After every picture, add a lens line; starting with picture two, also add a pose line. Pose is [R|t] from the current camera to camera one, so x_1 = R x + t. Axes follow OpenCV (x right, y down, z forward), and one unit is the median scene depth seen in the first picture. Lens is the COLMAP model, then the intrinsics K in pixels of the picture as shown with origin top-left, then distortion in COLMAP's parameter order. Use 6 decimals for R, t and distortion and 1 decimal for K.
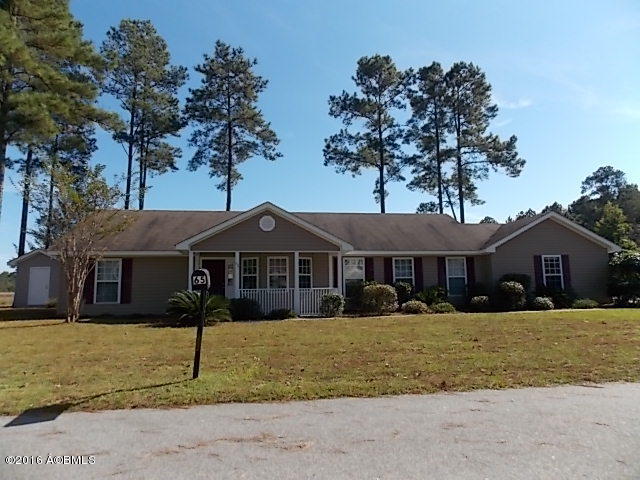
lens RADIAL K [[432.5, 0, 320.5], [0, 432.5, 242.9], [0, 0, 1]] dist [0.001971, -0.002898]
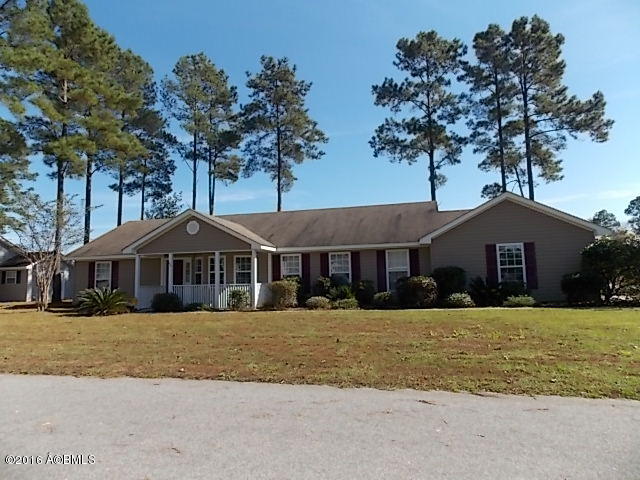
lens RADIAL K [[432.5, 0, 320.5], [0, 432.5, 242.9], [0, 0, 1]] dist [0.001971, -0.002898]
pose [[0.915211, -0.041937, -0.400786, 0.299683], [0.050839, 0.998640, 0.011598, -0.000732], [0.399755, -0.030990, 0.916098, 0.041481]]
